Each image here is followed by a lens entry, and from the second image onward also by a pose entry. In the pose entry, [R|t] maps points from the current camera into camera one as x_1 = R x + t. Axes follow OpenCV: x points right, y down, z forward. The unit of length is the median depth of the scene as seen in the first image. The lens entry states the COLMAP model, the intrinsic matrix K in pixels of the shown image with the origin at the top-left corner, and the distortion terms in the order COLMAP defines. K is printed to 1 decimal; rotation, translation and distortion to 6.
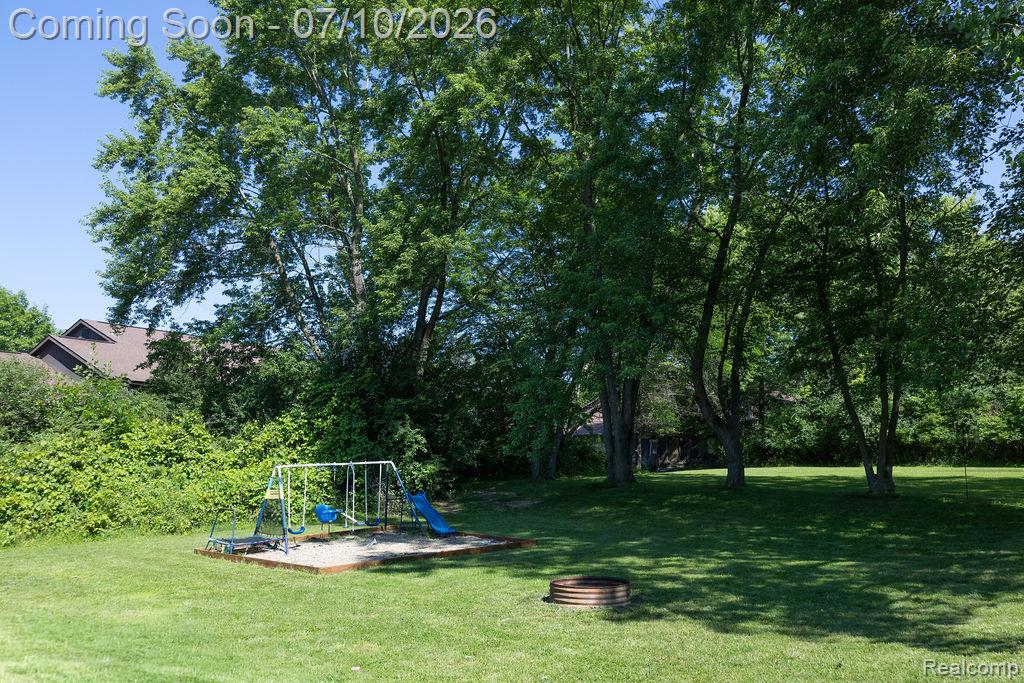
lens RADIAL K [[787.8, 0, 511.6], [0, 787.8, 388.1], [0, 0, 1]] dist [0.006890, 0.004439]
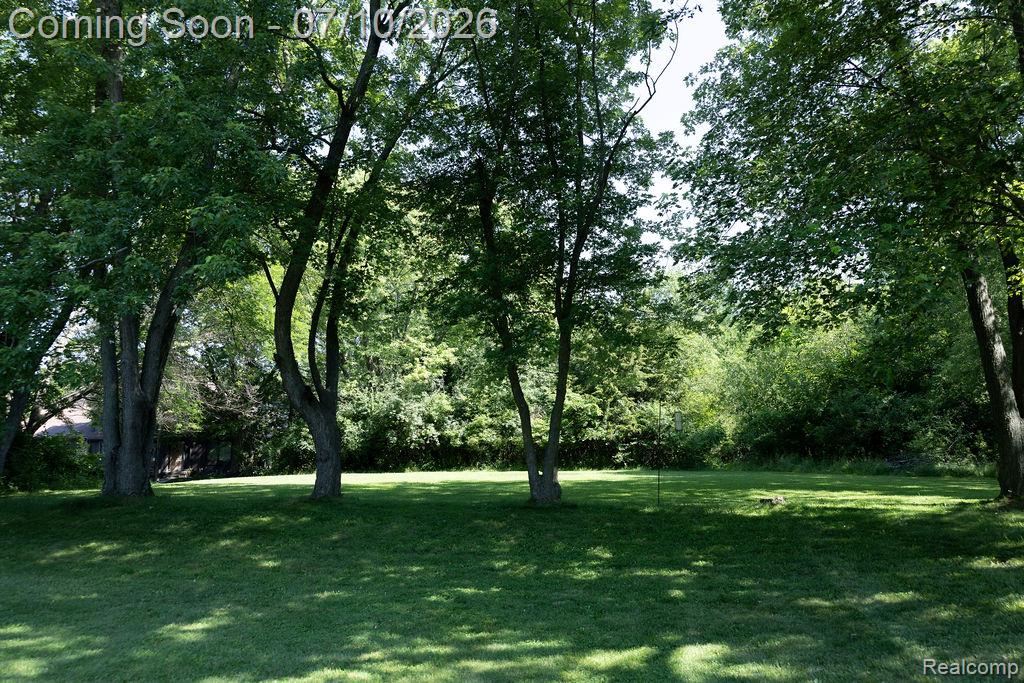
lens RADIAL K [[787.8, 0, 511.6], [0, 787.8, 388.1], [0, 0, 1]] dist [0.006890, 0.004439]
pose [[0.812794, 0.052743, 0.580158, 0.013581], [-0.044459, 0.998605, -0.028499, 0.025756], [-0.580852, -0.002629, 0.814005, 0.214365]]
